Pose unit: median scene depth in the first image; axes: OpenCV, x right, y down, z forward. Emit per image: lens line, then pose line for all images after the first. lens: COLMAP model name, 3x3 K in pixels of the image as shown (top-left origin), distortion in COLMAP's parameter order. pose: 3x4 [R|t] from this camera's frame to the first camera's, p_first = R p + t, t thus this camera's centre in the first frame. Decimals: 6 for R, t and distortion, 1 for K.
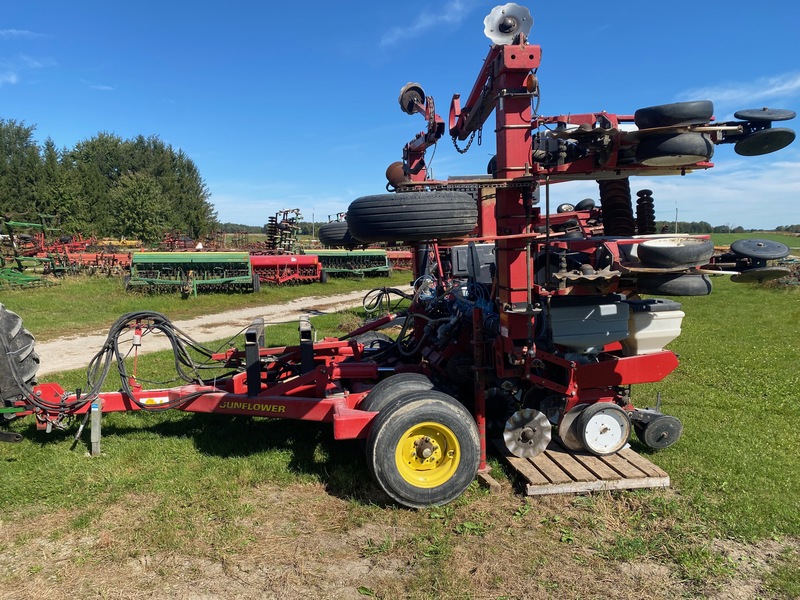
lens RADIAL K [[626.3, 0, 397.0], [0, 626.3, 299.9], [0, 0, 1]] dist [0.011827, -0.002832]
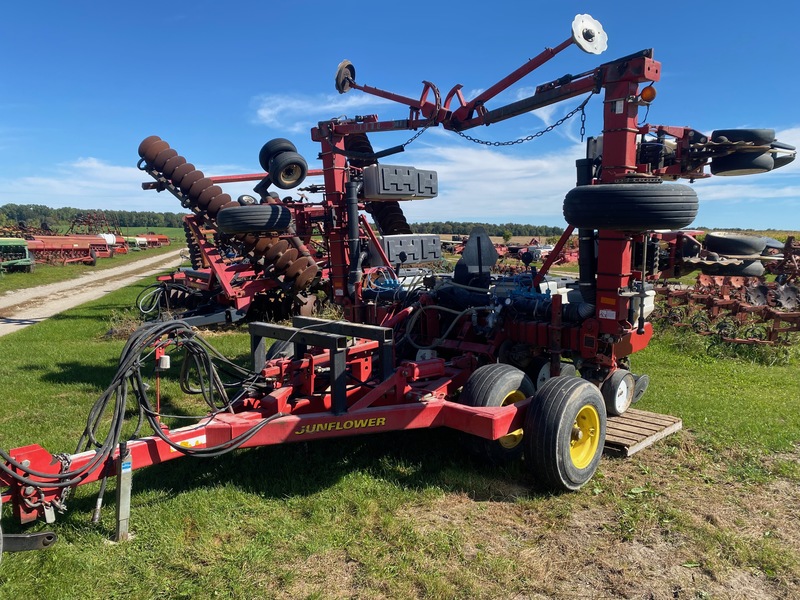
lens RADIAL K [[626.3, 0, 397.0], [0, 626.3, 299.9], [0, 0, 1]] dist [0.011827, -0.002832]
pose [[0.791111, -0.046493, 0.609903, -0.266346], [0.039240, 0.998911, 0.025248, -0.005661], [-0.610412, 0.003959, 0.792074, 0.117443]]
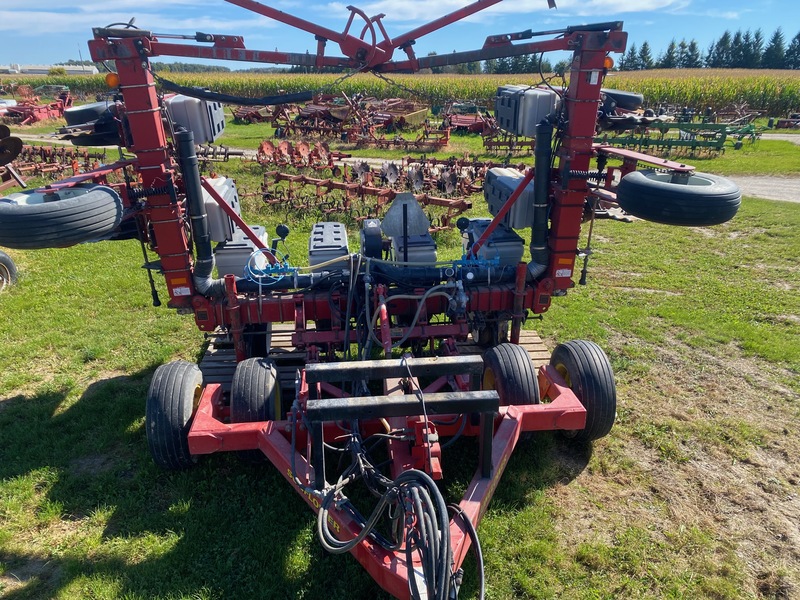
lens RADIAL K [[626.3, 0, 397.0], [0, 626.3, 299.9], [0, 0, 1]] dist [0.011827, -0.002832]
pose [[0.066644, -0.333966, 0.940226, -0.333109], [0.094237, 0.940216, 0.327283, -0.110217], [-0.993317, 0.066793, 0.094132, 0.410757]]
